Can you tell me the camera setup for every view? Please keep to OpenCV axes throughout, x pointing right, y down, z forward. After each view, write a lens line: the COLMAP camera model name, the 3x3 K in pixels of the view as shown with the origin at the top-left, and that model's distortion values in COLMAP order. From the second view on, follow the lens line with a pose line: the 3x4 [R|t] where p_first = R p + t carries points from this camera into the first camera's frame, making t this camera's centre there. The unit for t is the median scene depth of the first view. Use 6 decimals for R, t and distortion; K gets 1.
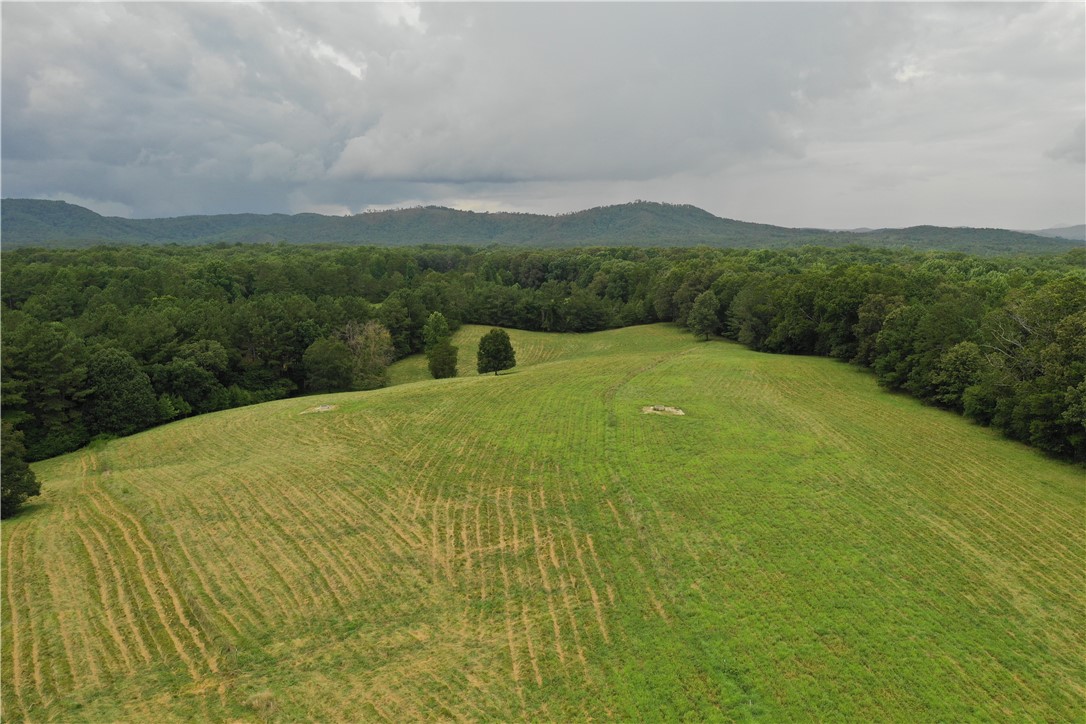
lens RADIAL K [[855.1, 0, 543.0], [0, 855.1, 362.0], [0, 0, 1]] dist [0.000360, 0.003373]
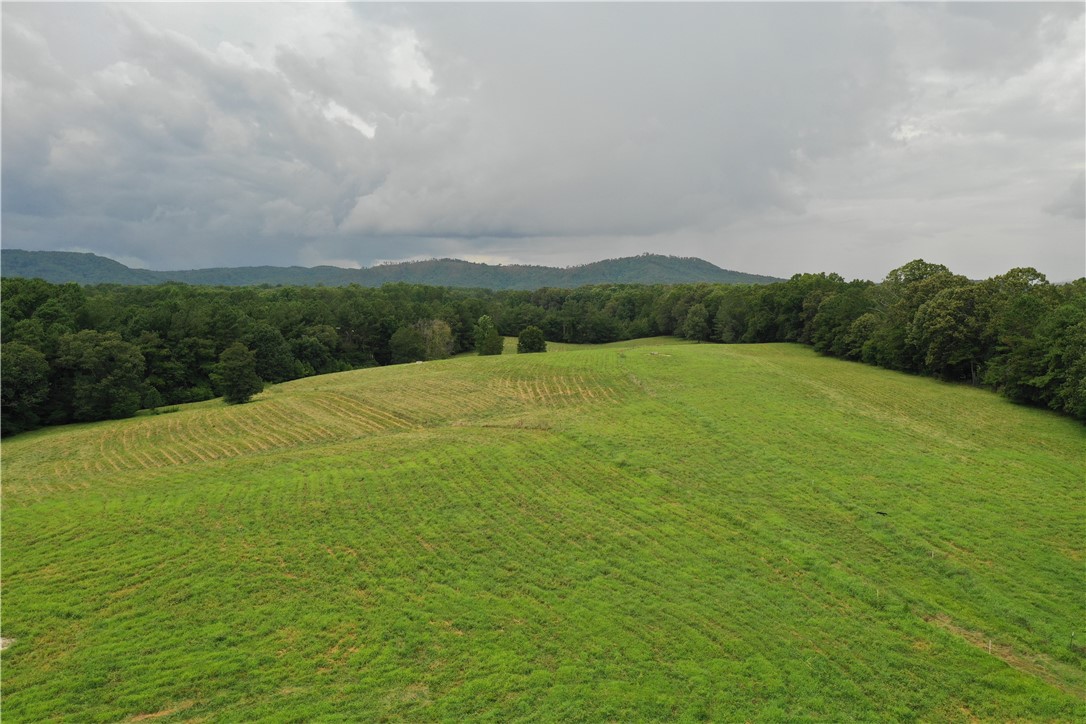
lens RADIAL K [[855.1, 0, 543.0], [0, 855.1, 362.0], [0, 0, 1]] dist [0.000360, 0.003373]
pose [[0.999944, 0.002156, -0.010331, -0.015862], [-0.002809, 0.997971, -0.063612, 0.062384], [0.010173, 0.063638, 0.997921, -0.182142]]
